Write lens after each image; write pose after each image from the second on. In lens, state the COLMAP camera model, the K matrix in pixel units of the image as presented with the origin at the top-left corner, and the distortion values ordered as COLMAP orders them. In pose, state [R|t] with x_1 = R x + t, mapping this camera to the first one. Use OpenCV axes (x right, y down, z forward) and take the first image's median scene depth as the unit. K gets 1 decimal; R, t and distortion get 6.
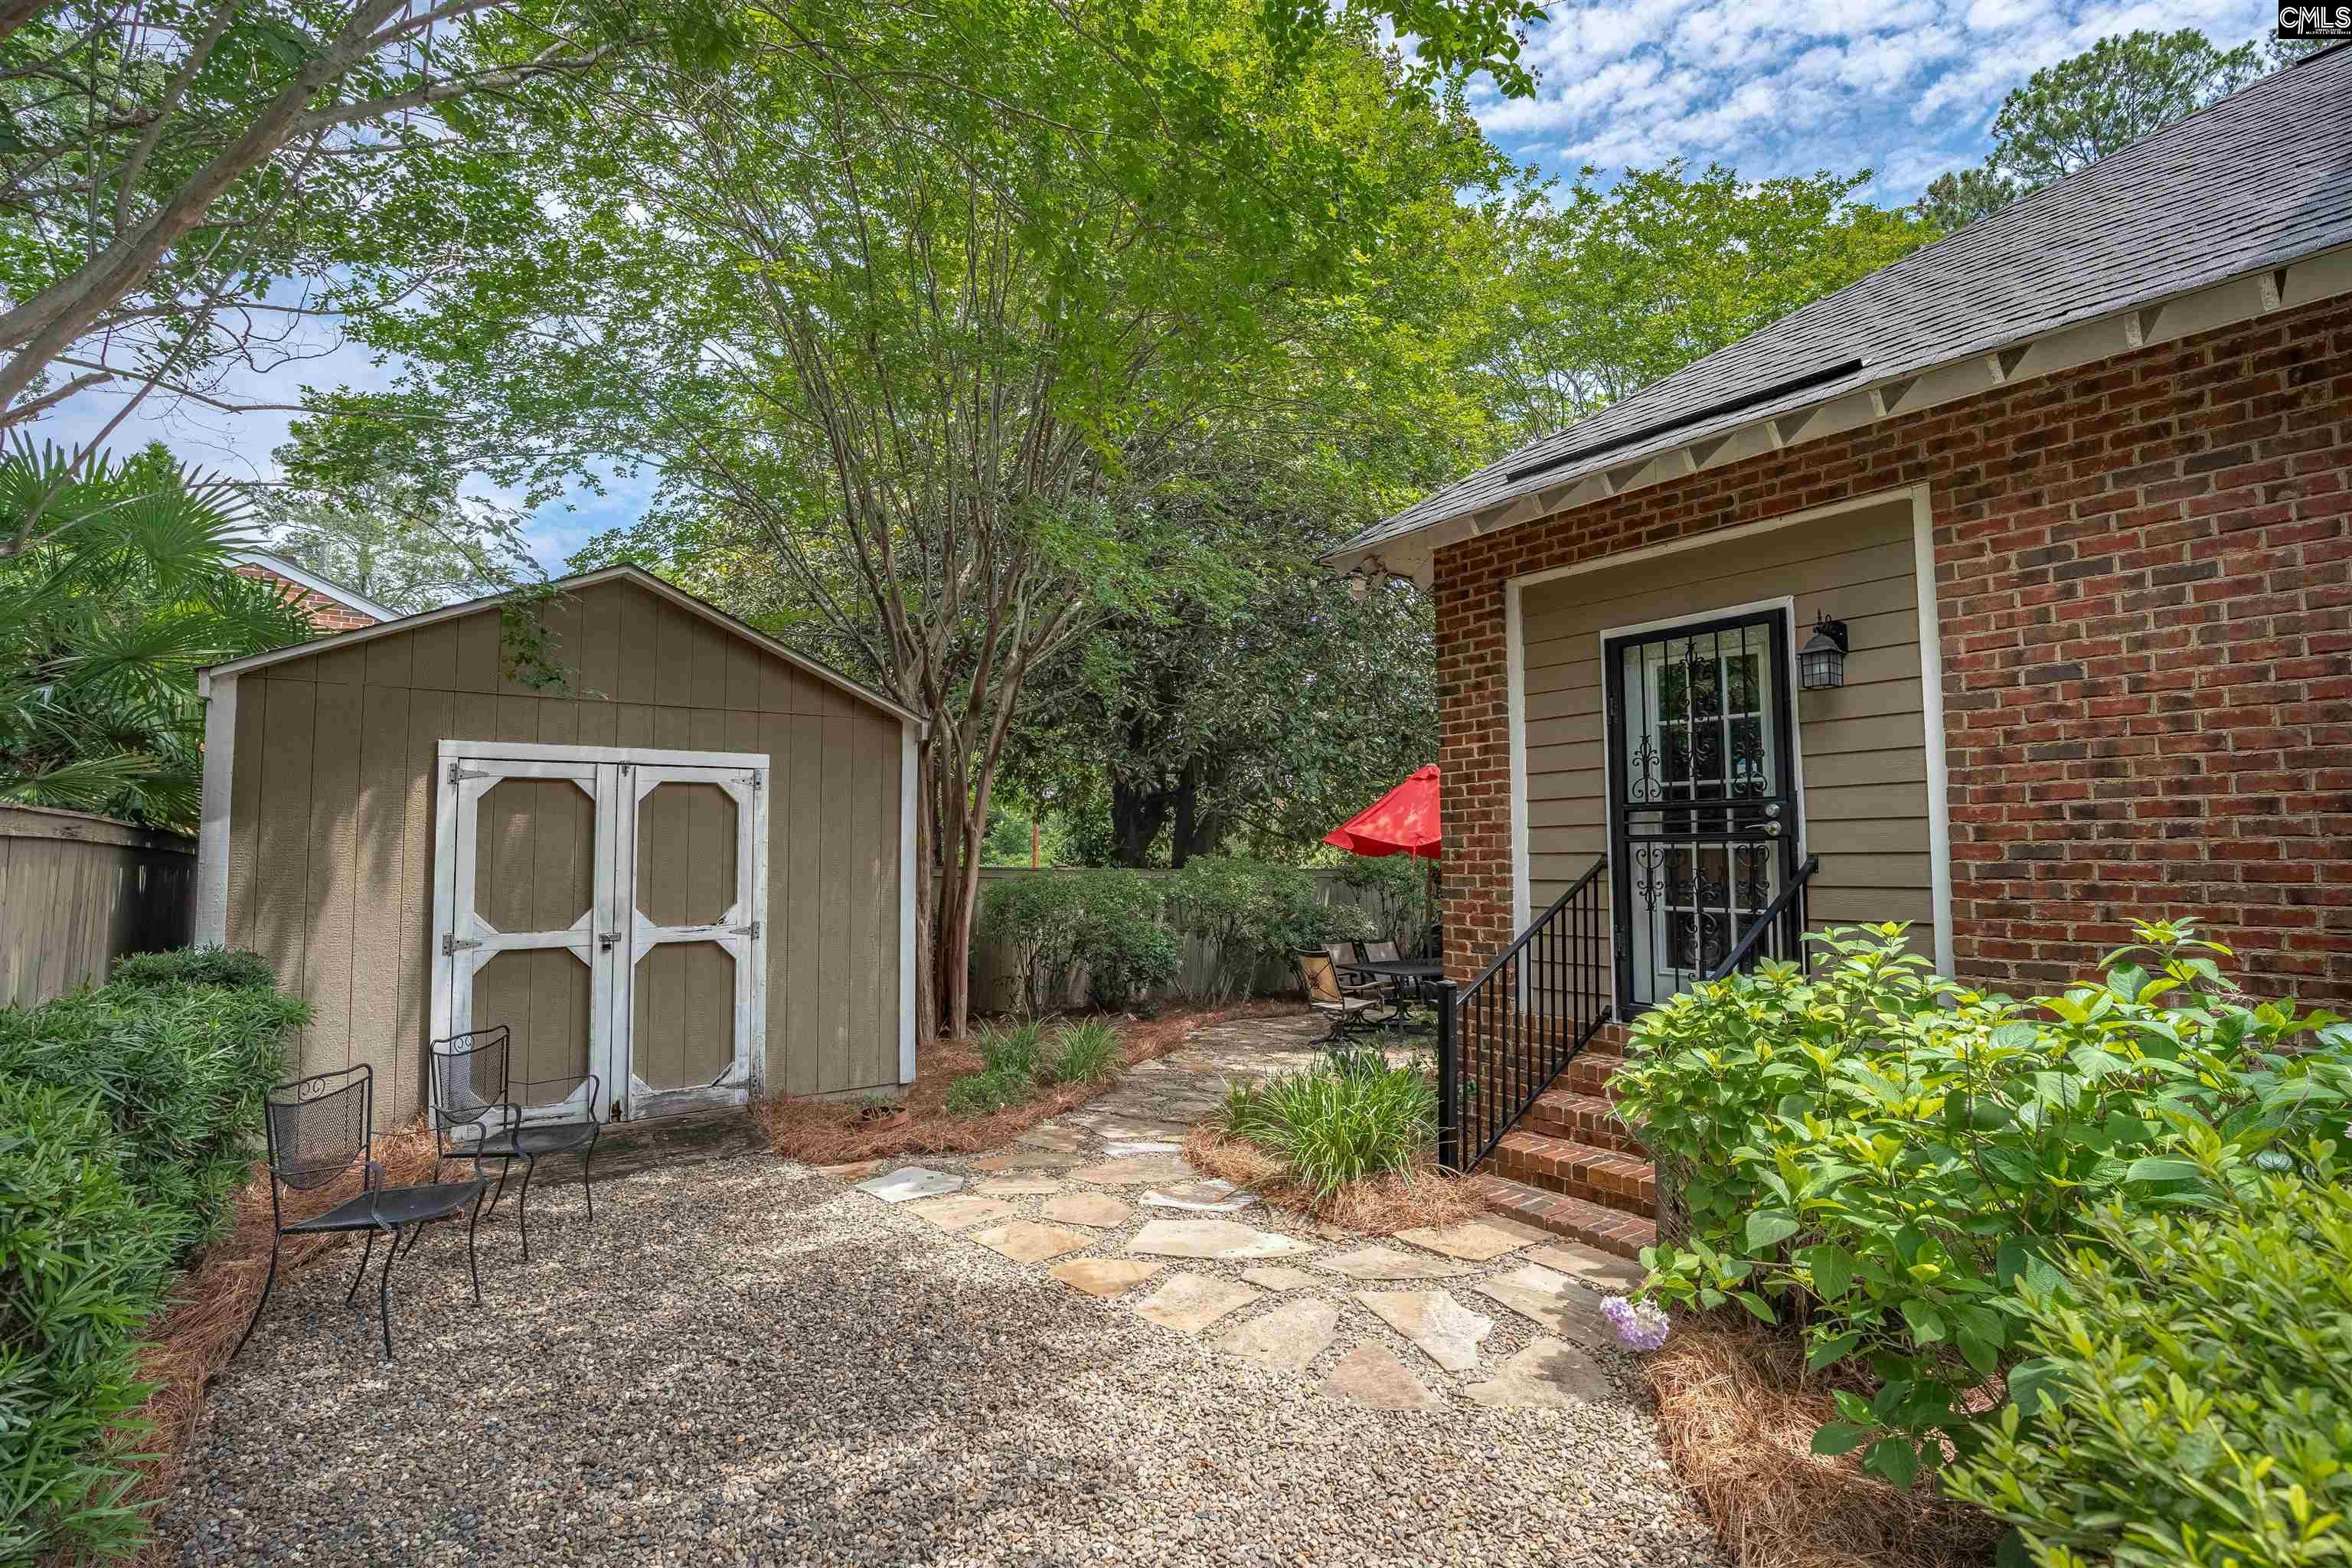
lens RADIAL K [[1078.9, 0, 1176.0], [0, 1078.9, 784.0], [0, 0, 1]] dist [-0.041596, 0.000060]
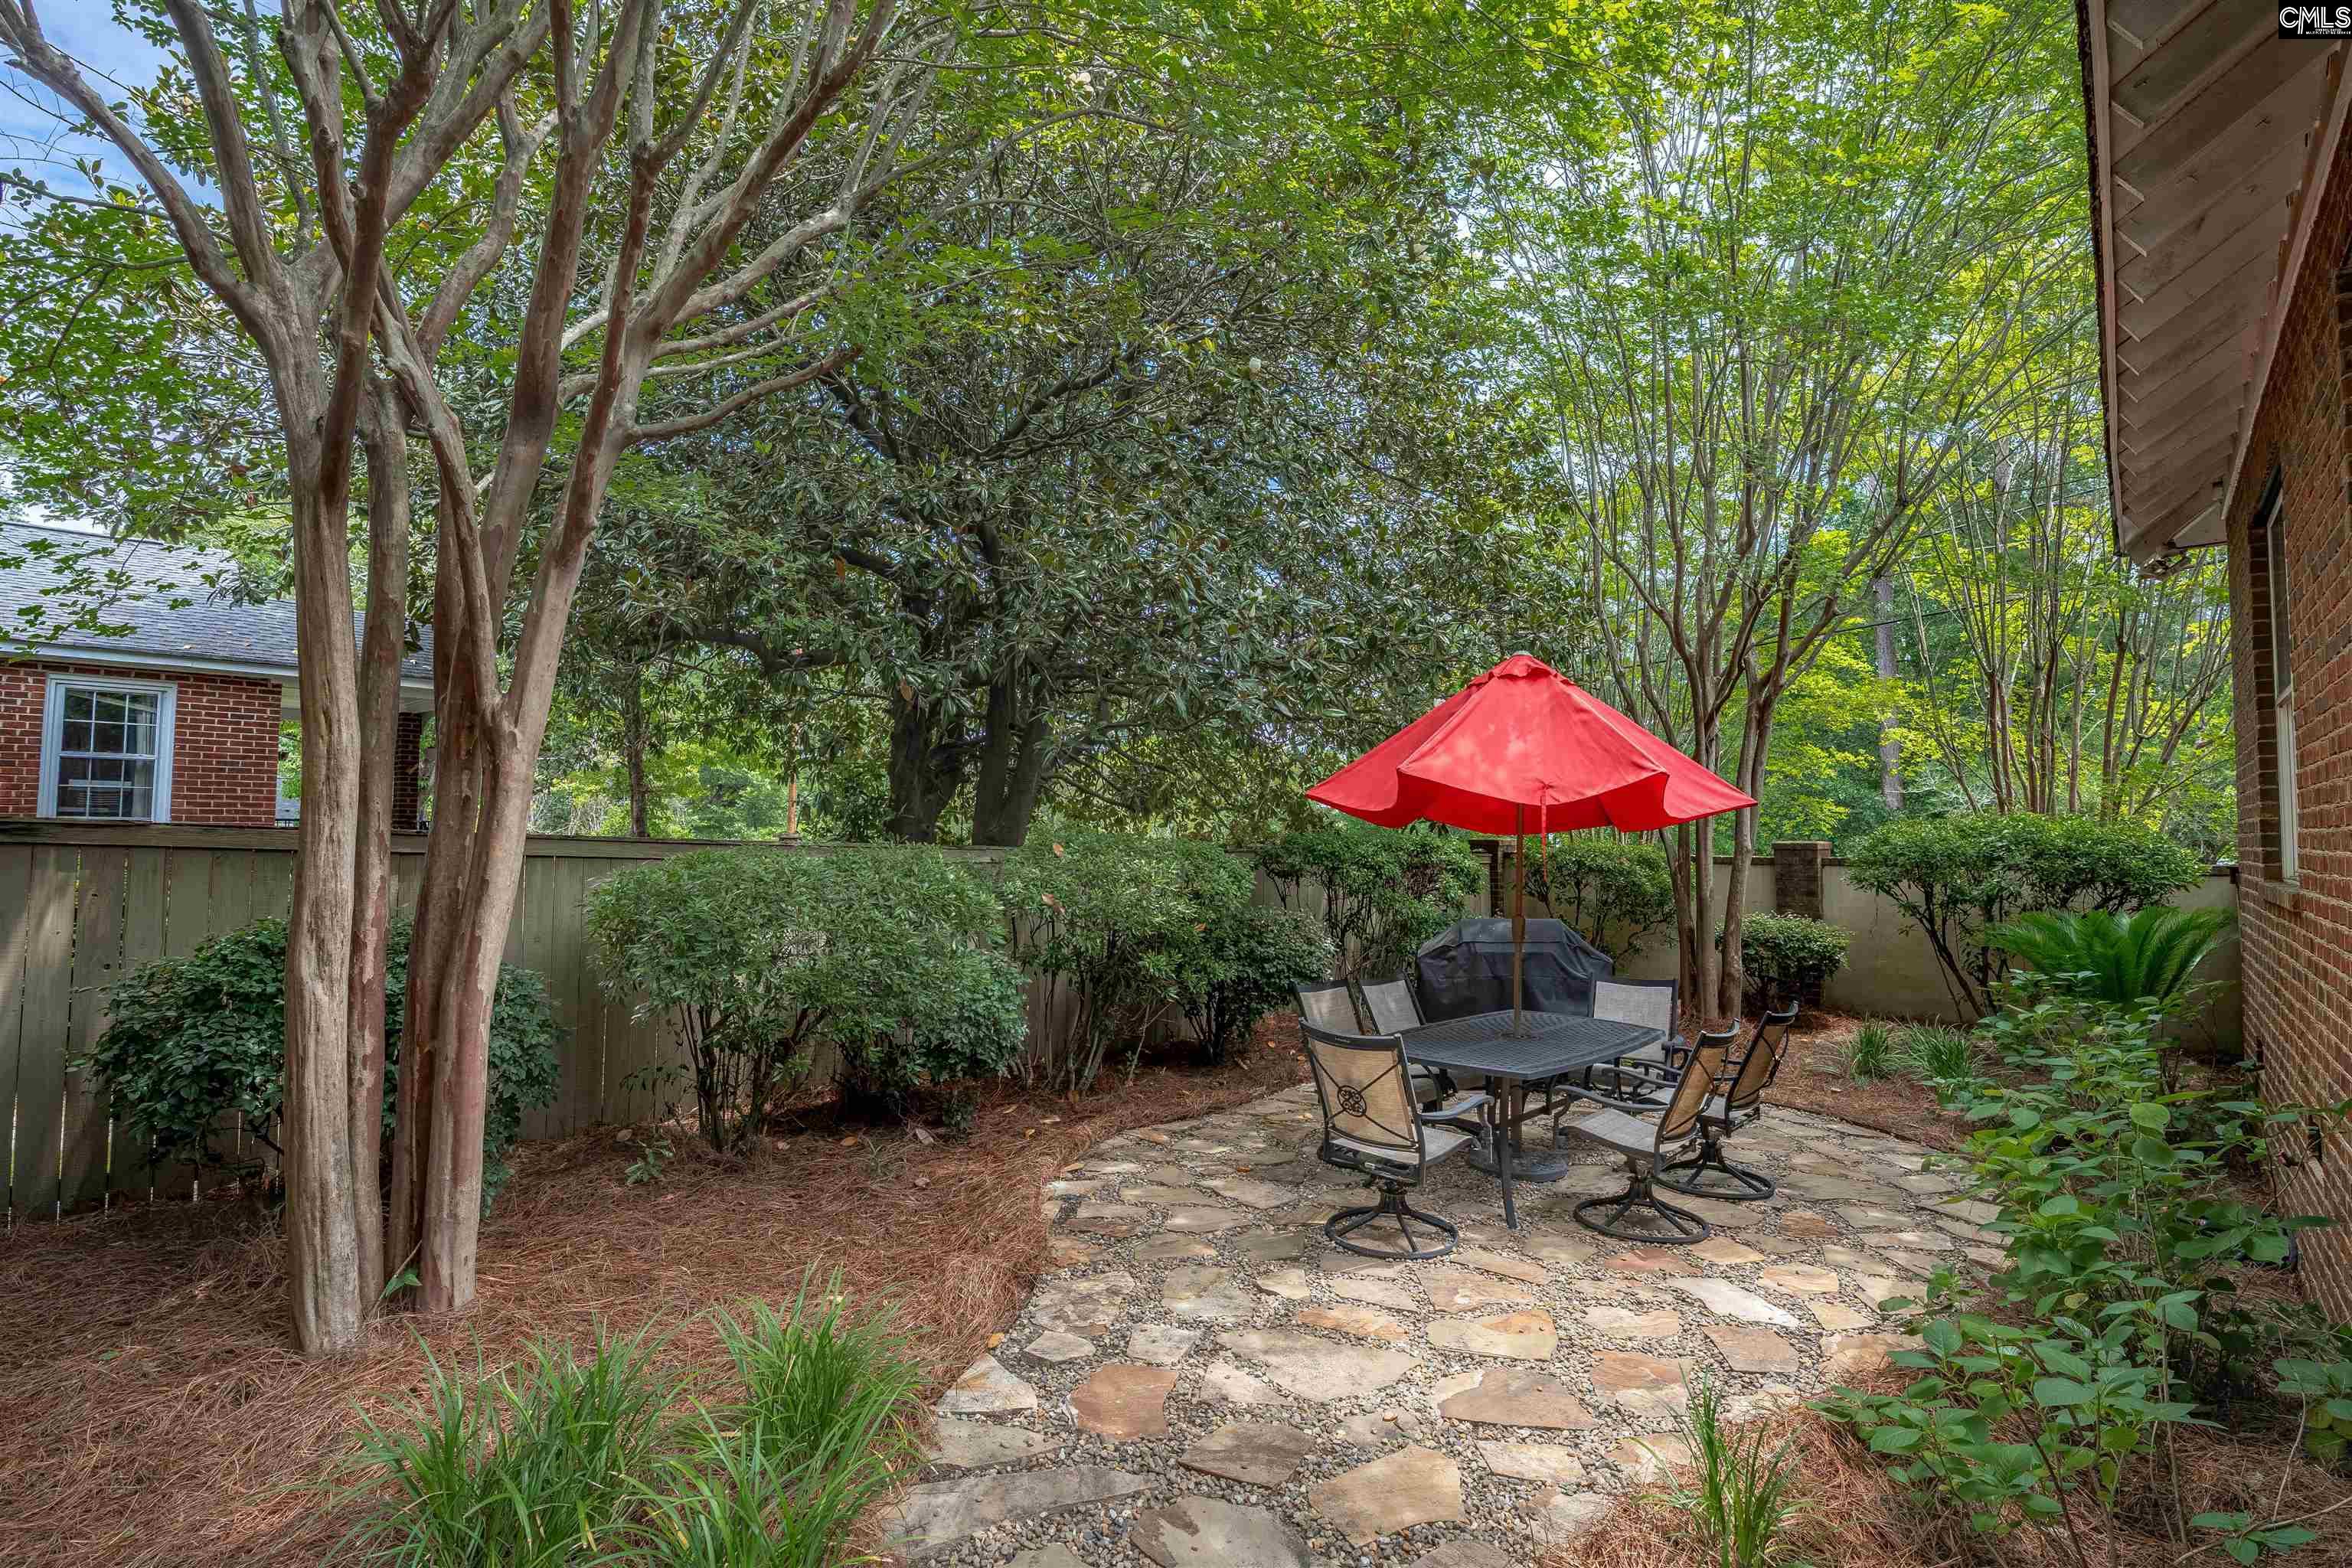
lens RADIAL K [[1078.9, 0, 1176.0], [0, 1078.9, 784.0], [0, 0, 1]] dist [-0.041596, 0.000060]
pose [[0.979154, 0.023896, 0.201708, -0.020102], [-0.027527, 0.999505, 0.015216, 0.026333], [-0.201245, -0.020451, 0.979328, 0.326206]]
